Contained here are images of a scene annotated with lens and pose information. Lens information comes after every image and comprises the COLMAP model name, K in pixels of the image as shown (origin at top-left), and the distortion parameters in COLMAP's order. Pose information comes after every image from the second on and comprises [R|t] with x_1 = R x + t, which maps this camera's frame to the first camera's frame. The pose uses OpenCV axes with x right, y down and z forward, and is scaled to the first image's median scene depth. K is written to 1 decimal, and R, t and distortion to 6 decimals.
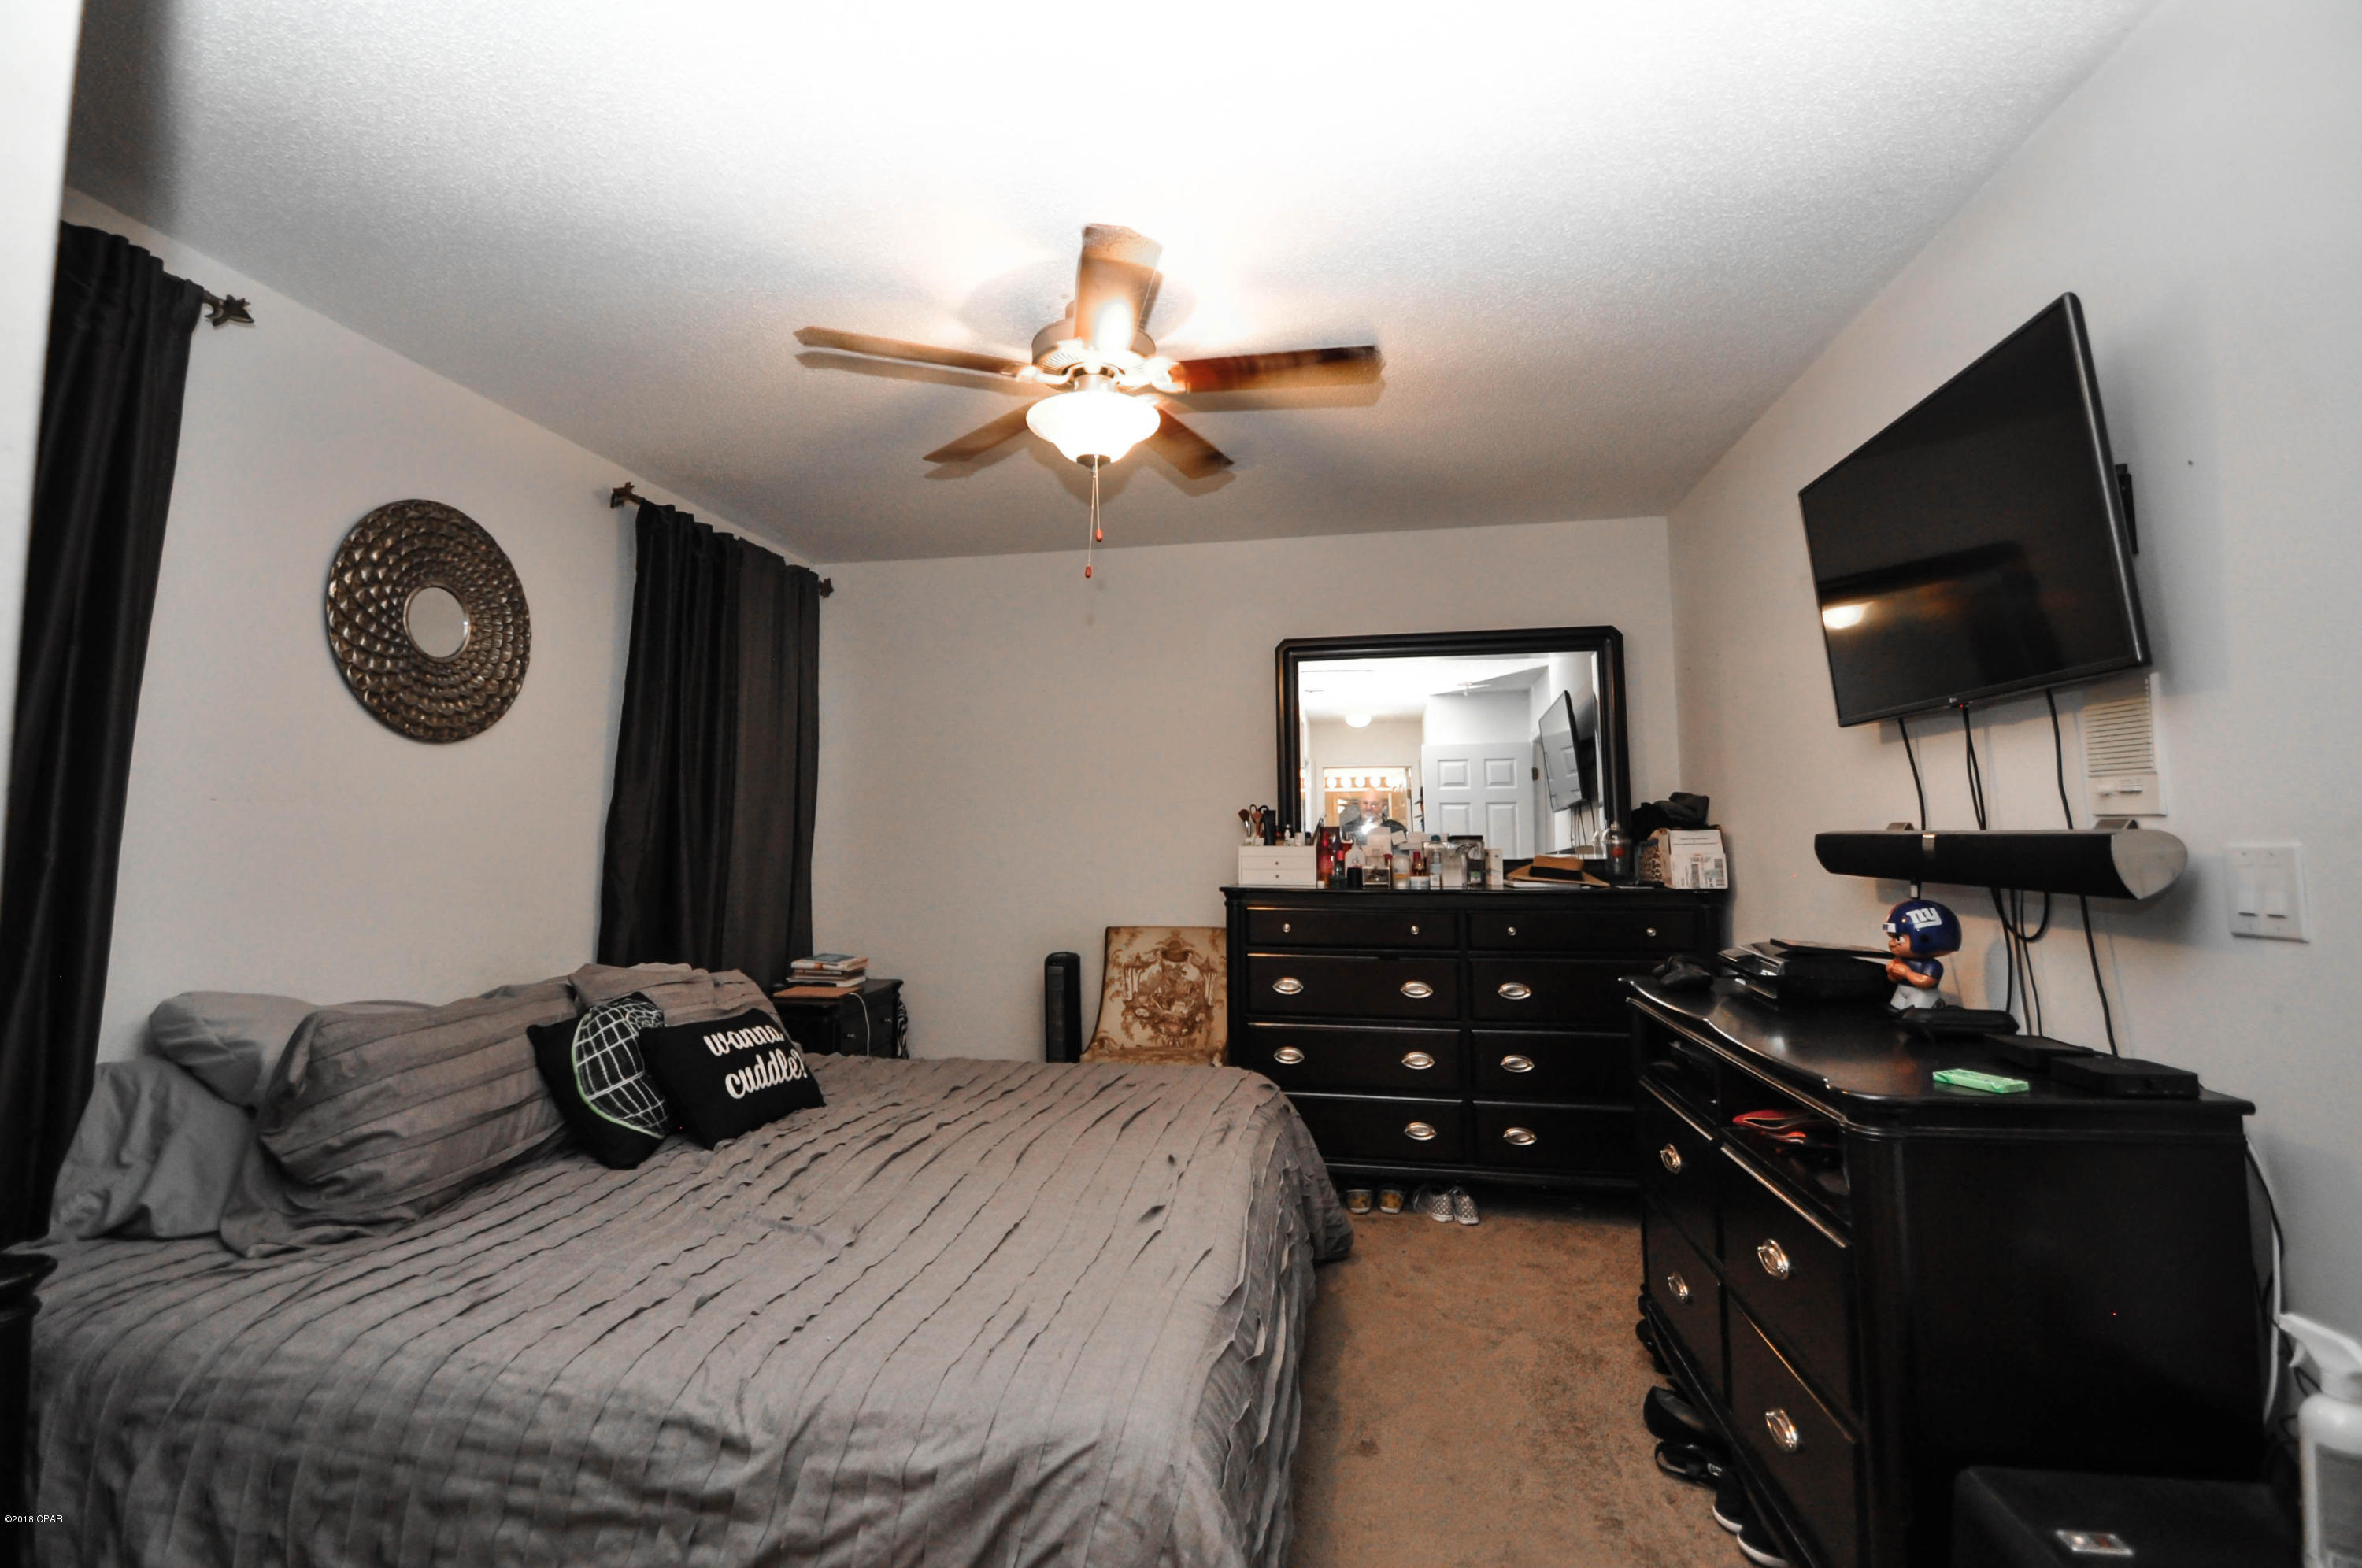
lens RADIAL K [[1038.0, 0, 1156.3], [0, 1038.0, 753.8], [0, 0, 1]] dist [0.019417, -0.015869]
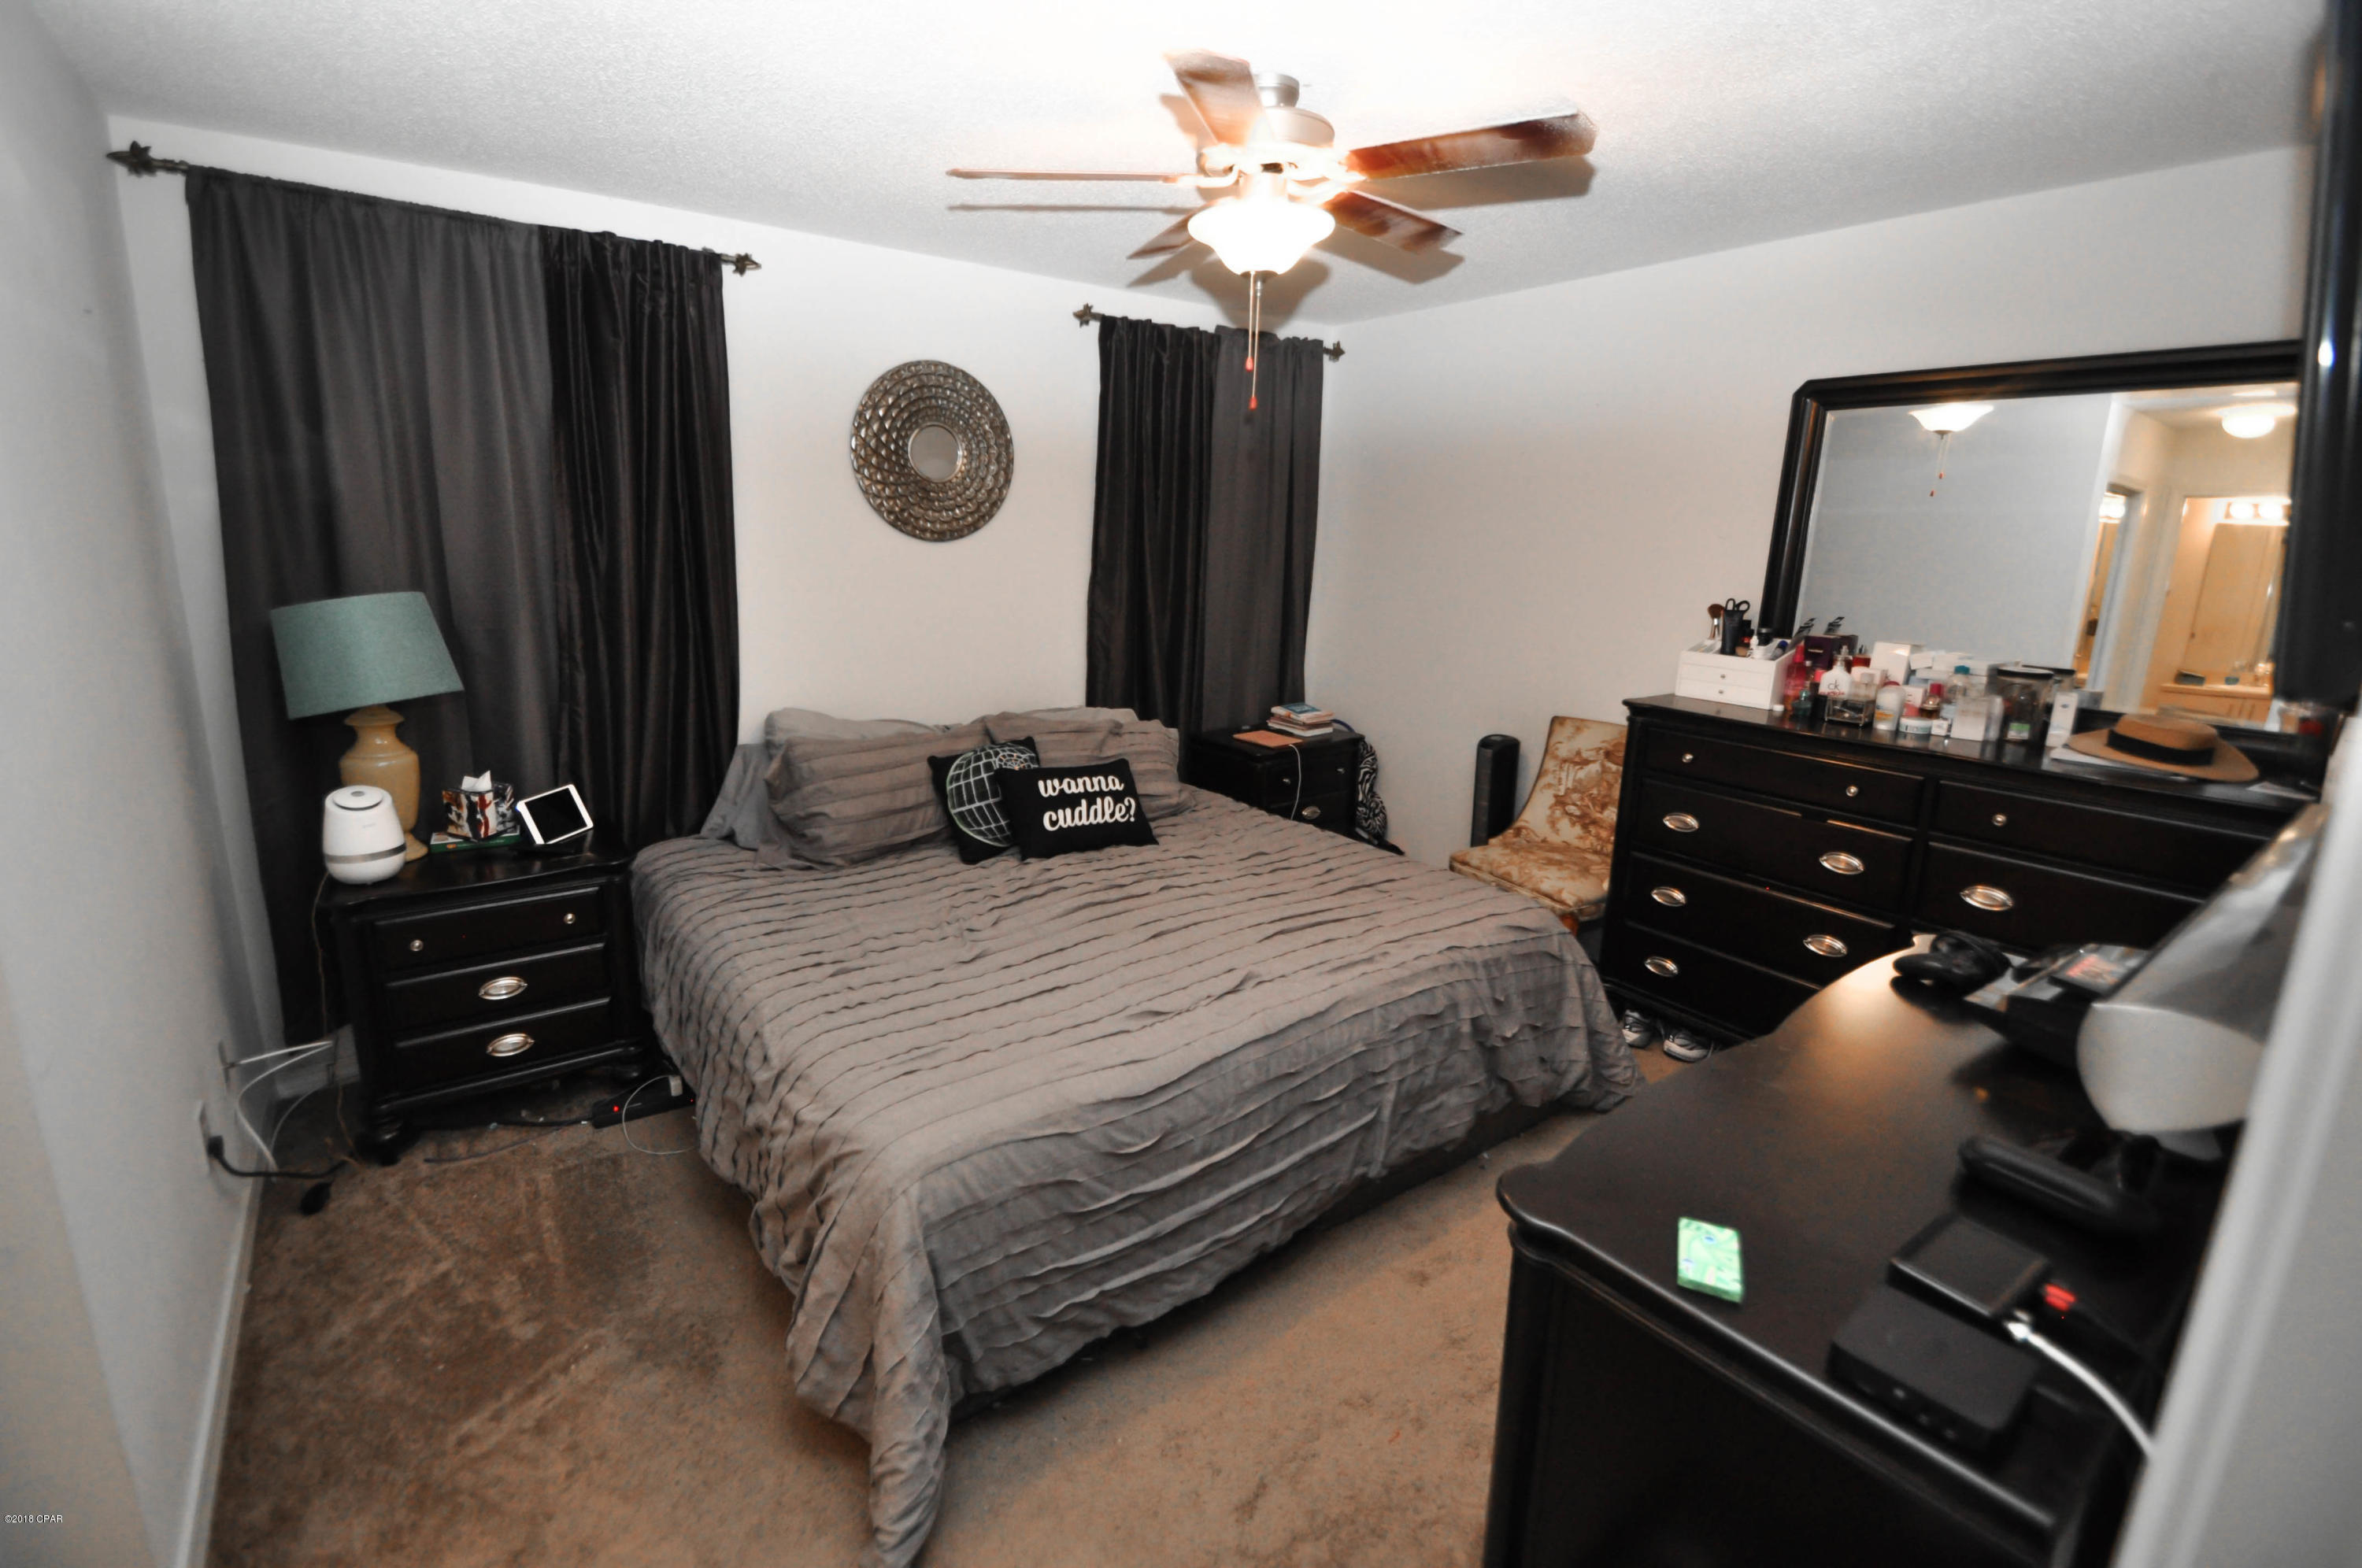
lens RADIAL K [[1009.2, 0, 1179.1], [0, 1009.2, 738.9], [0, 0, 1]] dist [0.000996, 0.000046]
pose [[0.742150, 0.159702, -0.650930, 0.571327], [0.029429, 0.962496, 0.269697, -0.133880], [0.669588, -0.219311, 0.709616, 0.222747]]
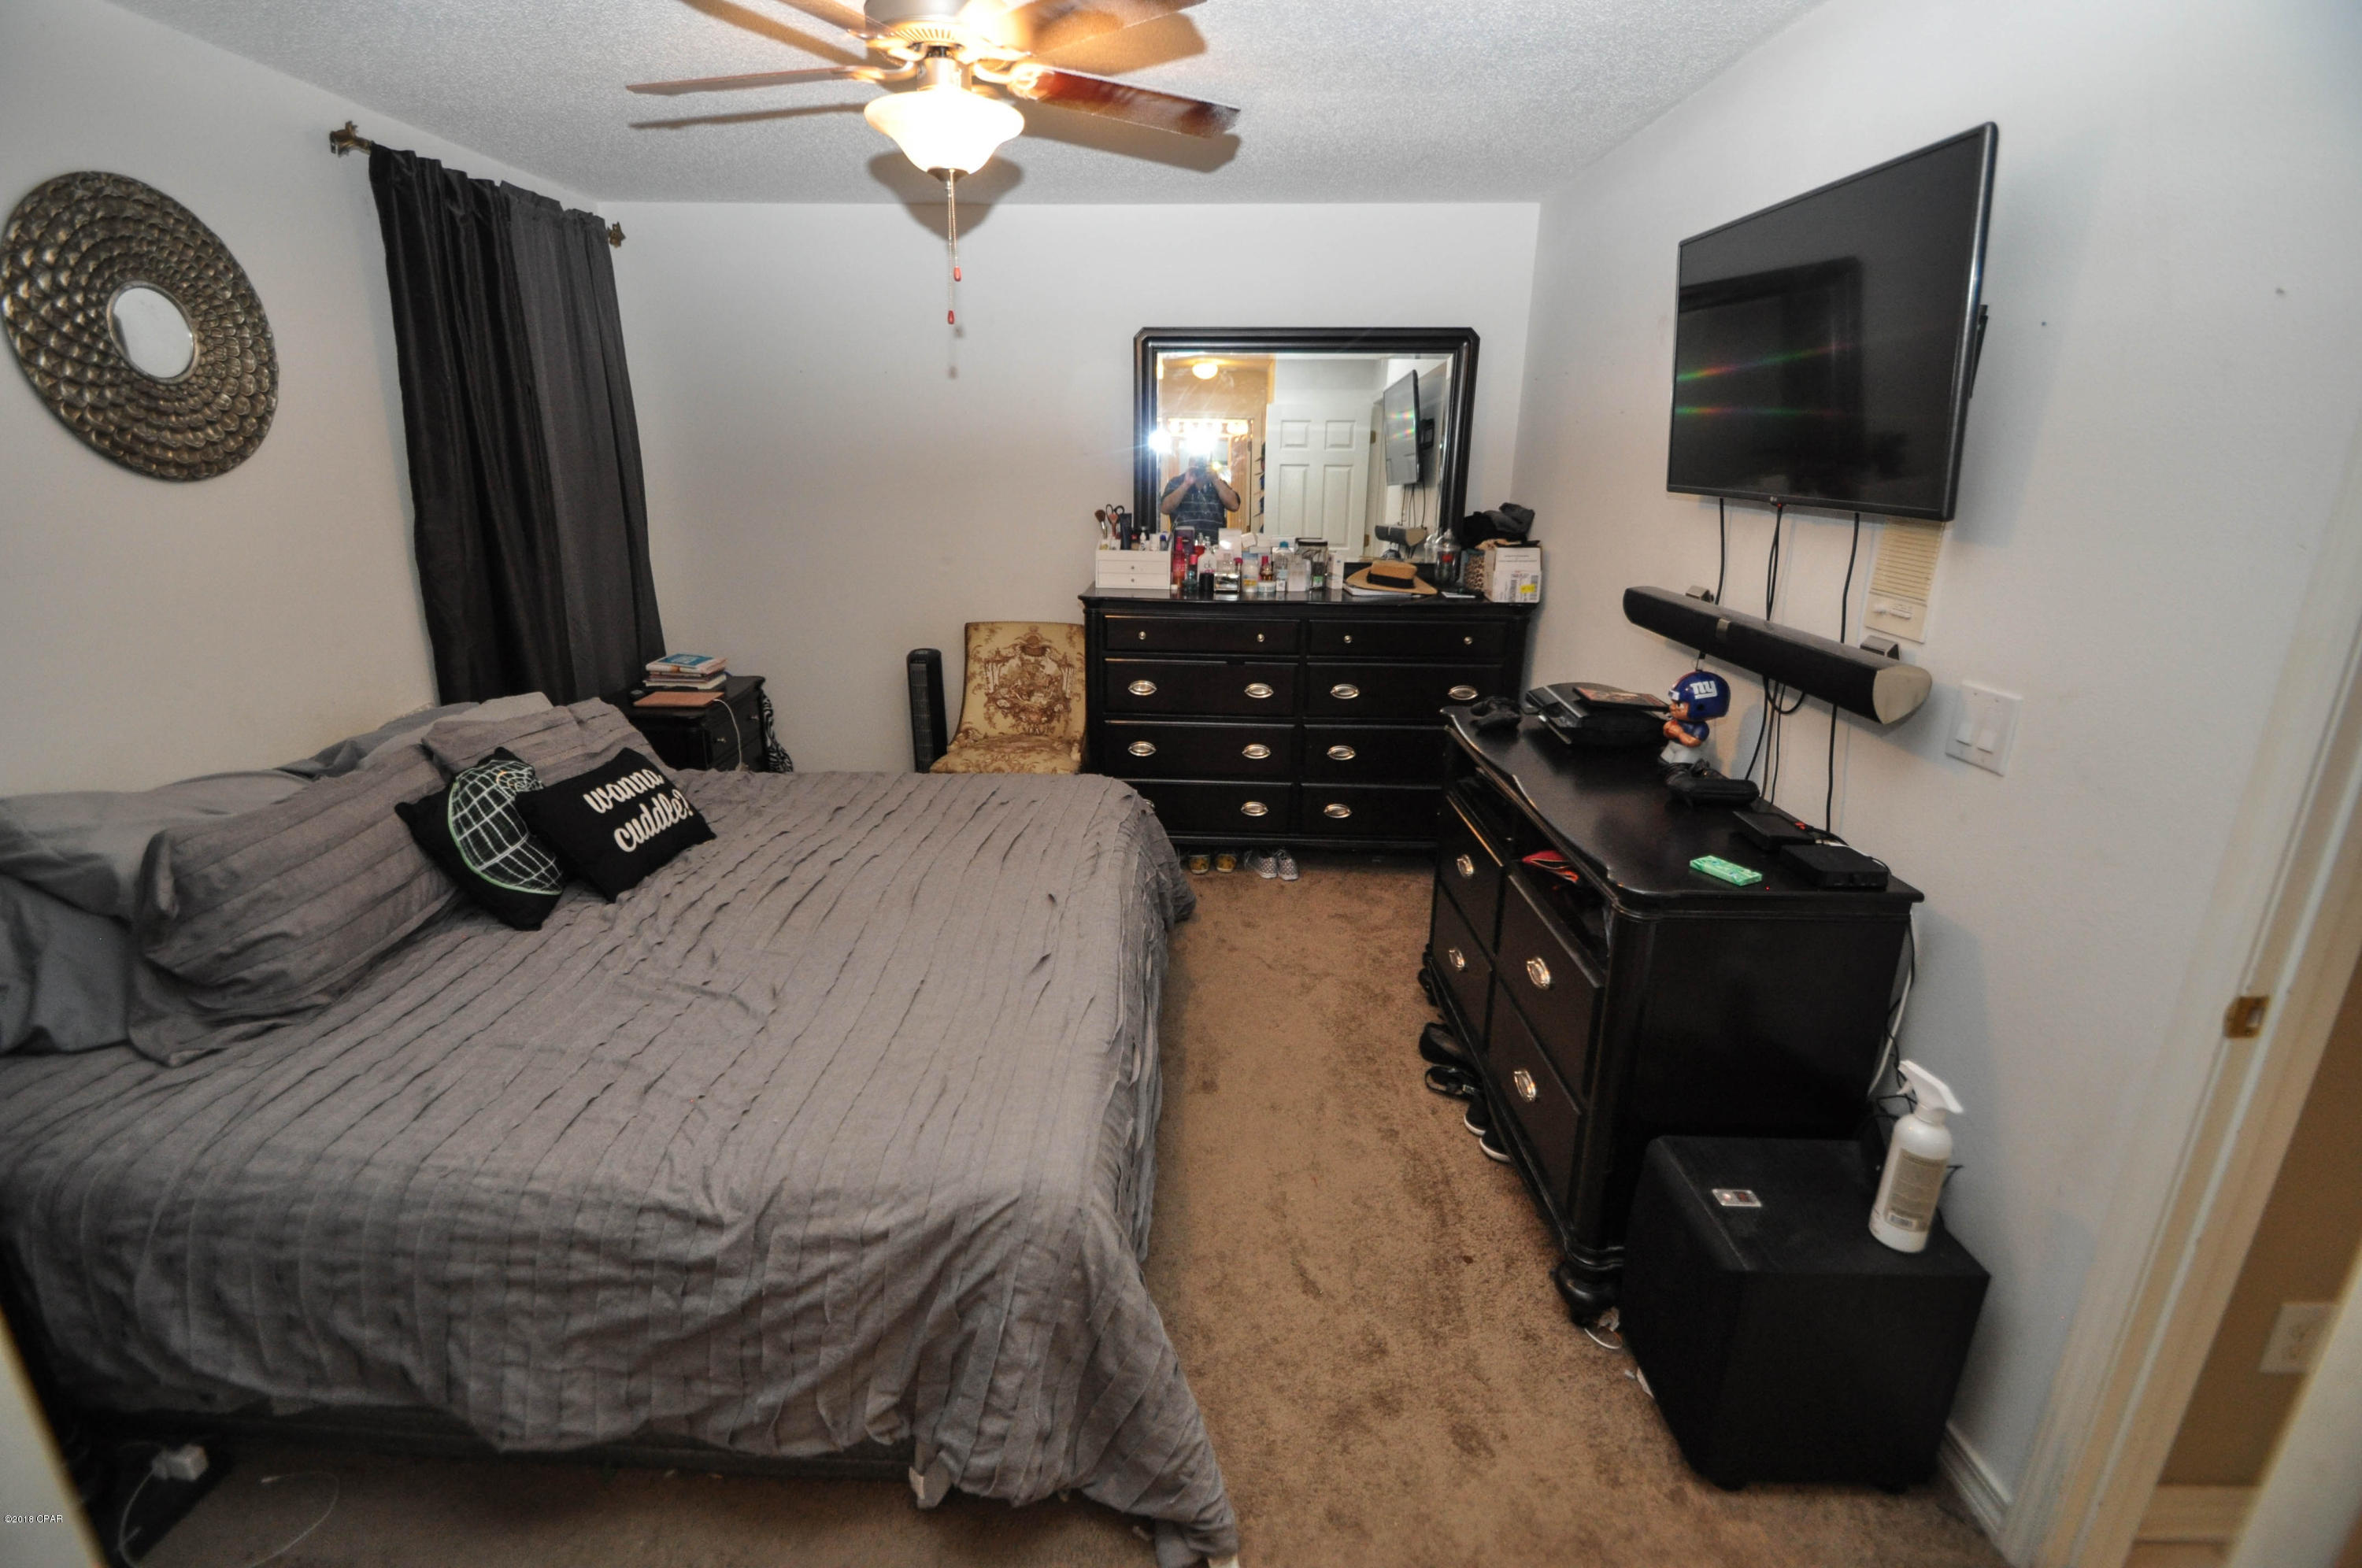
lens RADIAL K [[997.0, 0, 1146.8], [0, 997.0, 744.1], [0, 0, 1]] dist [0.019534, -0.017163]
pose [[0.988968, -0.029858, 0.145087, -0.033491], [-0.023618, 0.935160, 0.353438, -0.141397], [-0.146232, -0.352966, 0.924138, 0.037805]]
